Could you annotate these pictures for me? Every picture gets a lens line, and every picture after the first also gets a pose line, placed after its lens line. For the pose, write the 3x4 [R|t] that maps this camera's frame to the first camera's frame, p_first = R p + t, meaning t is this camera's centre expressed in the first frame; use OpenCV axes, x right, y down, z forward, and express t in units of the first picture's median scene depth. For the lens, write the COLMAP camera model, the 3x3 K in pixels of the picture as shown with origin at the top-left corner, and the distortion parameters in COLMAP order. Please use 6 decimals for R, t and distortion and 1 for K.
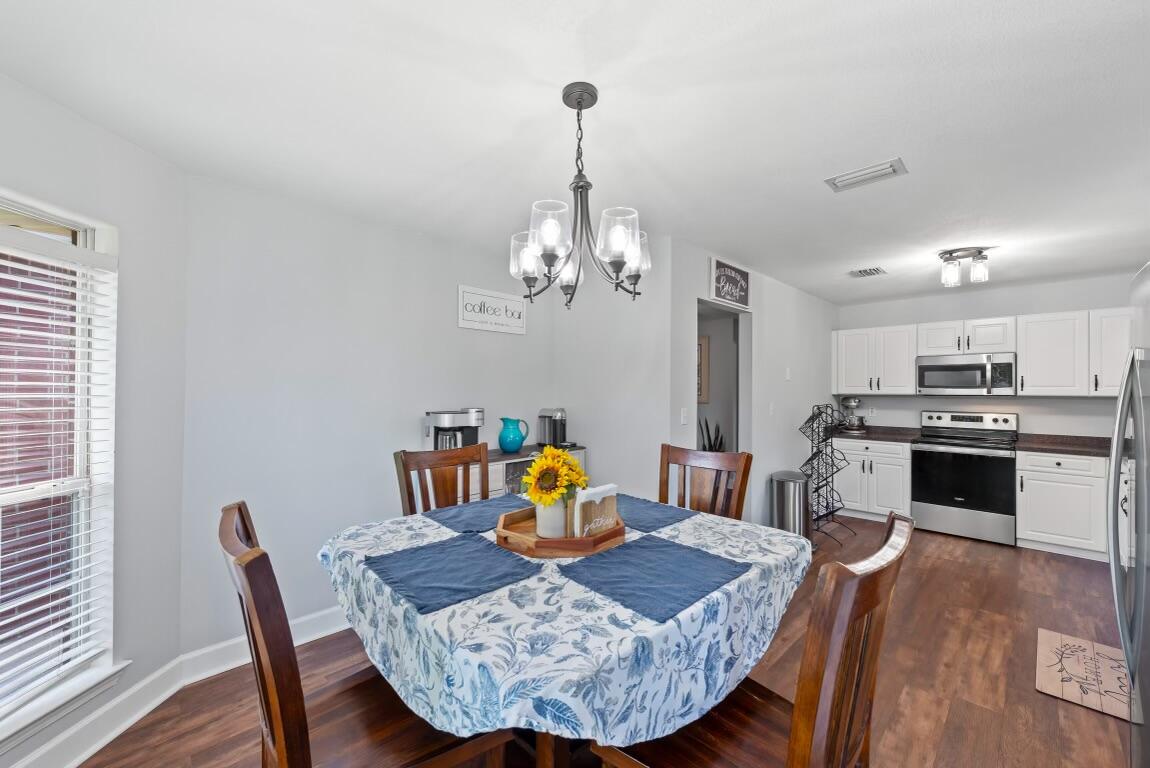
lens RADIAL K [[466.1, 0, 575.9], [0, 466.1, 390.1], [0, 0, 1]] dist [0.011112, -0.001830]
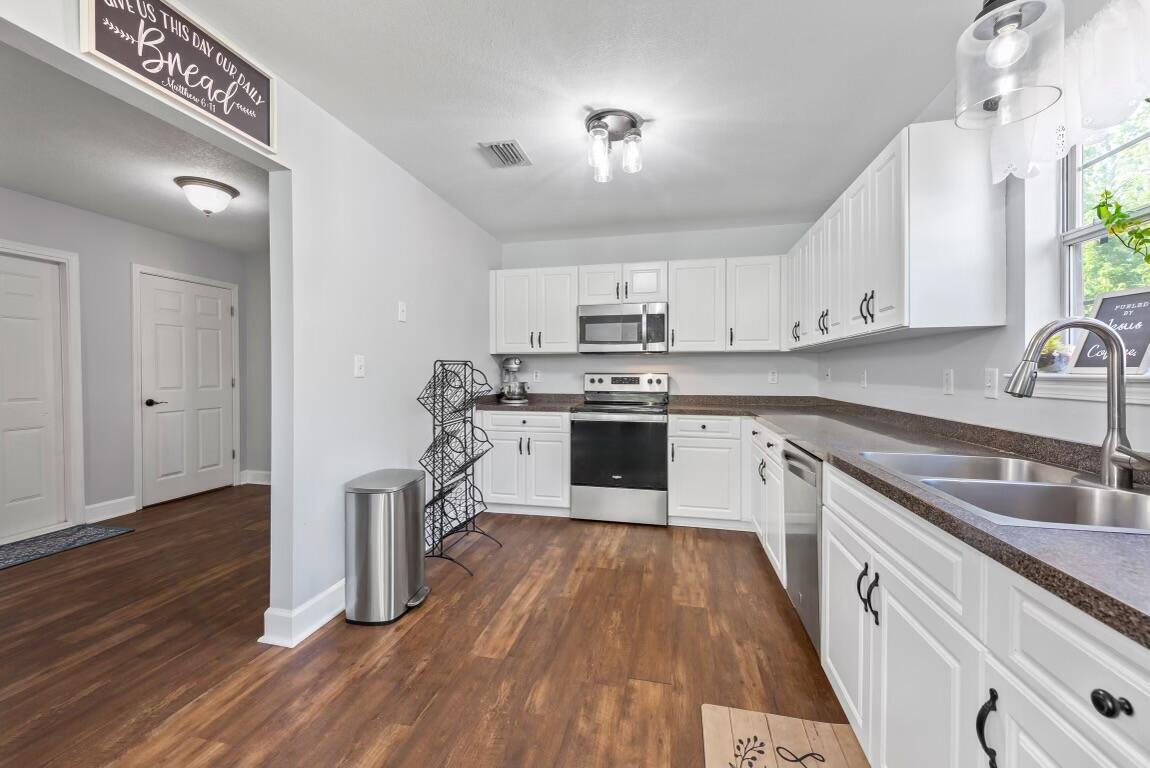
lens RADIAL K [[466.1, 0, 579.3], [0, 466.1, 379.0], [0, 0, 1]] dist [0.011112, -0.001830]
pose [[0.838289, -0.010795, 0.545119, 0.308395], [0.001966, 0.999857, 0.016776, 0.045247], [-0.545223, -0.012992, 0.838191, 0.343422]]
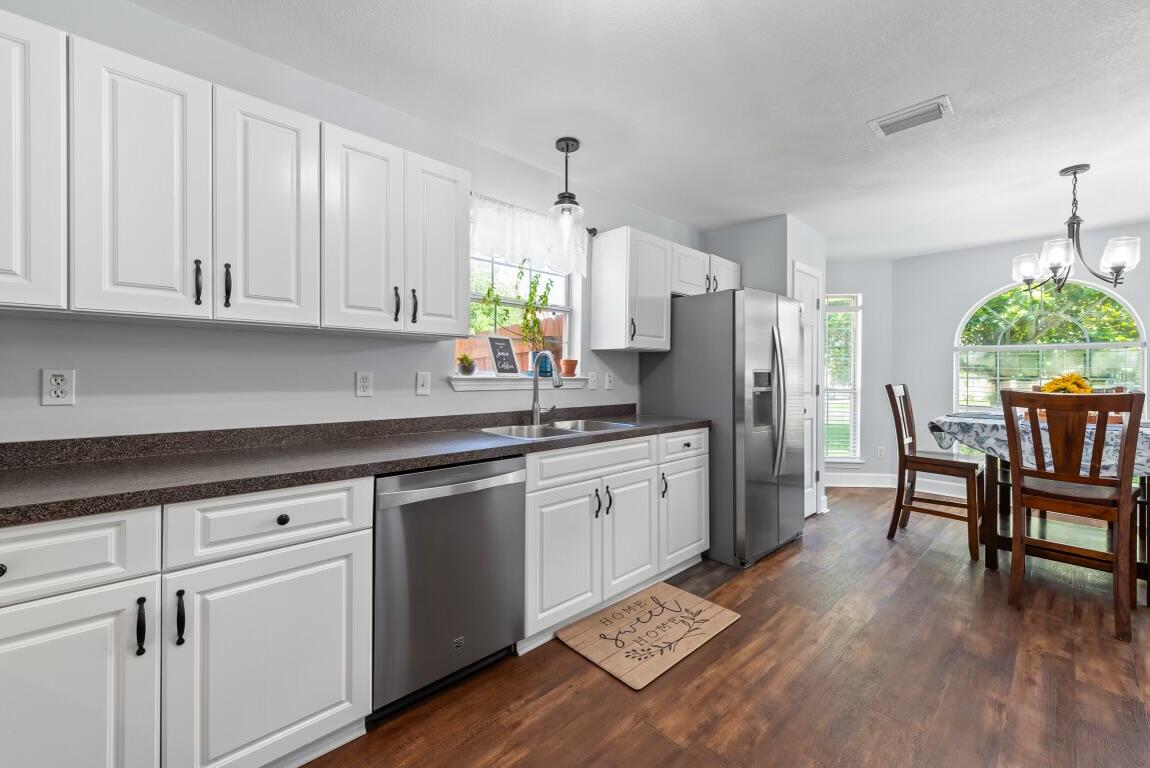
lens RADIAL K [[466.1, 0, 570.9], [0, 466.1, 371.7], [0, 0, 1]] dist [0.011112, -0.001830]
pose [[-0.999424, -0.009355, 0.032630, 0.618454], [-0.009574, 0.999933, -0.006565, 0.044821], [-0.032567, -0.006873, -0.999446, 0.961200]]
